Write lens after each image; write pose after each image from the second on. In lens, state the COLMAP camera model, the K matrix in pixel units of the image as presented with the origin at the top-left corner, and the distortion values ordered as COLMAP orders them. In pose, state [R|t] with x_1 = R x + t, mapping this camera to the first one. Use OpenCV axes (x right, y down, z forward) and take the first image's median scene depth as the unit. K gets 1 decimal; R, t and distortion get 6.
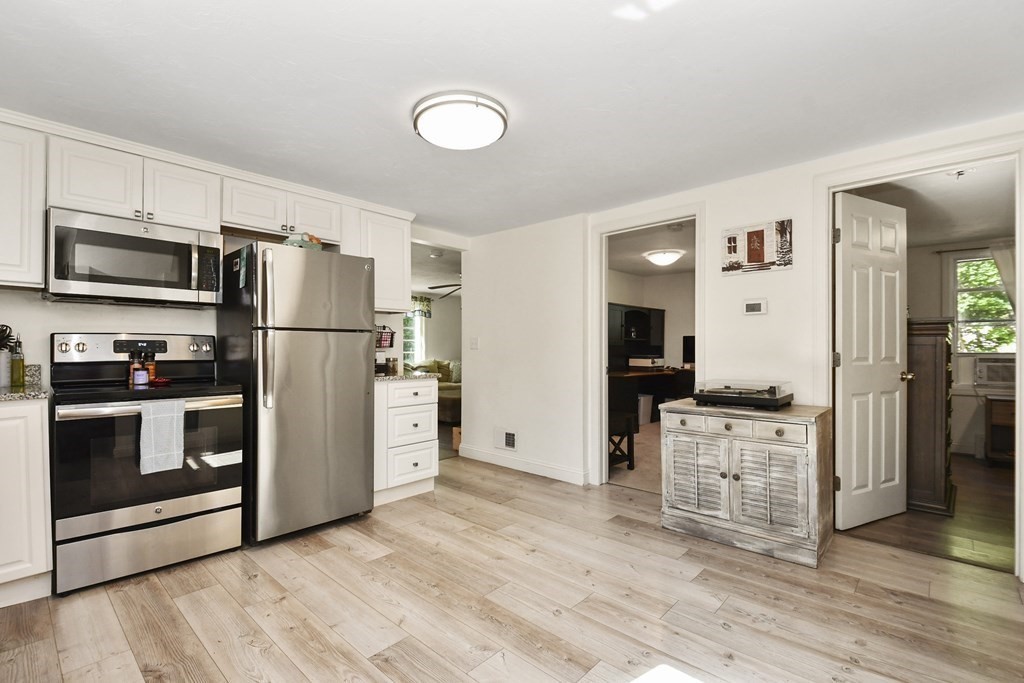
lens RADIAL K [[454.6, 0, 495.7], [0, 454.6, 344.5], [0, 0, 1]] dist [0.001144, -0.005236]
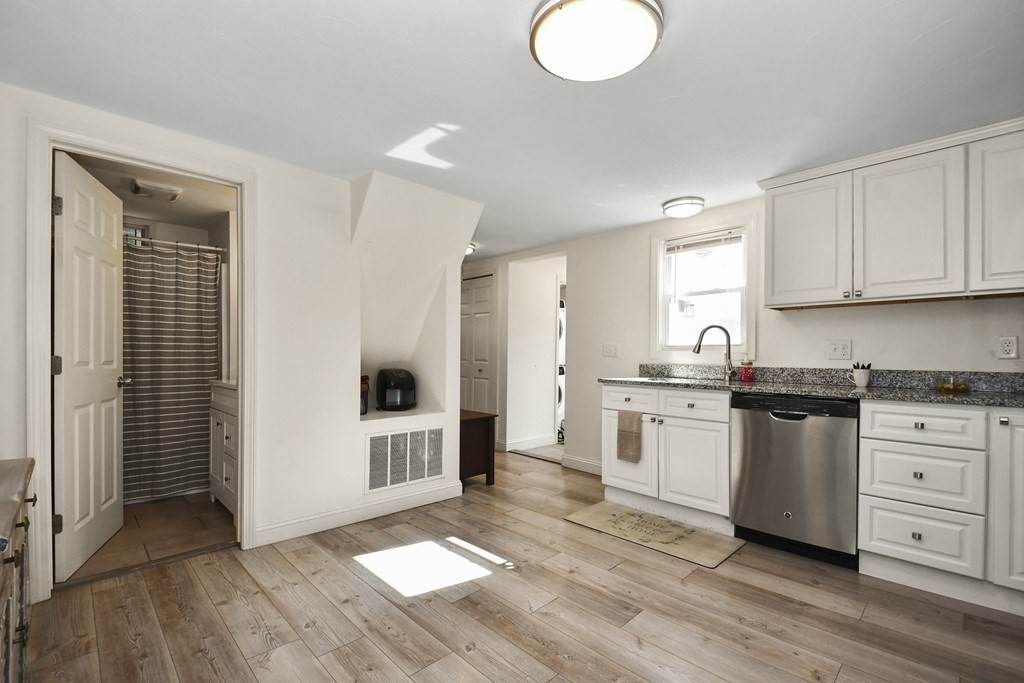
lens RADIAL K [[454.6, 0, 507.0], [0, 454.6, 349.6], [0, 0, 1]] dist [0.001144, -0.005236]
pose [[-0.999536, -0.005996, 0.029871, 0.030295], [-0.006413, 0.999883, -0.013854, 0.013352], [-0.029785, -0.014040, -0.999458, 1.418561]]
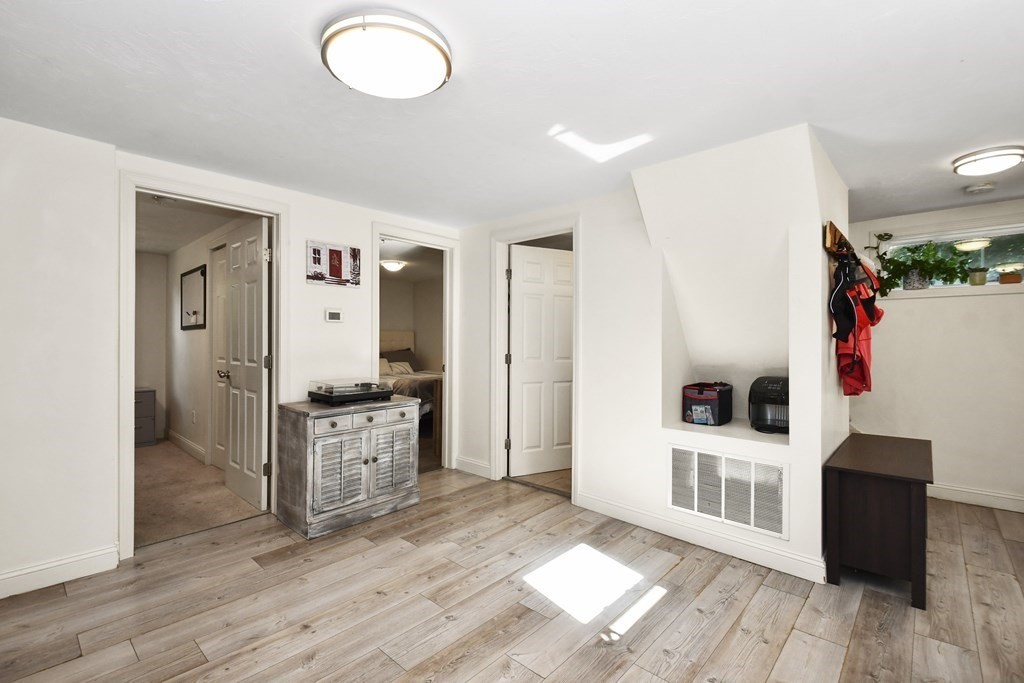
lens RADIAL K [[454.6, 0, 495.1], [0, 454.6, 333.3], [0, 0, 1]] dist [0.001144, -0.005236]
pose [[-0.004357, 0.018521, 0.999819, -0.670876], [-0.010325, 0.999774, -0.018565, -0.023076], [-0.999937, -0.010404, -0.004165, 0.681519]]
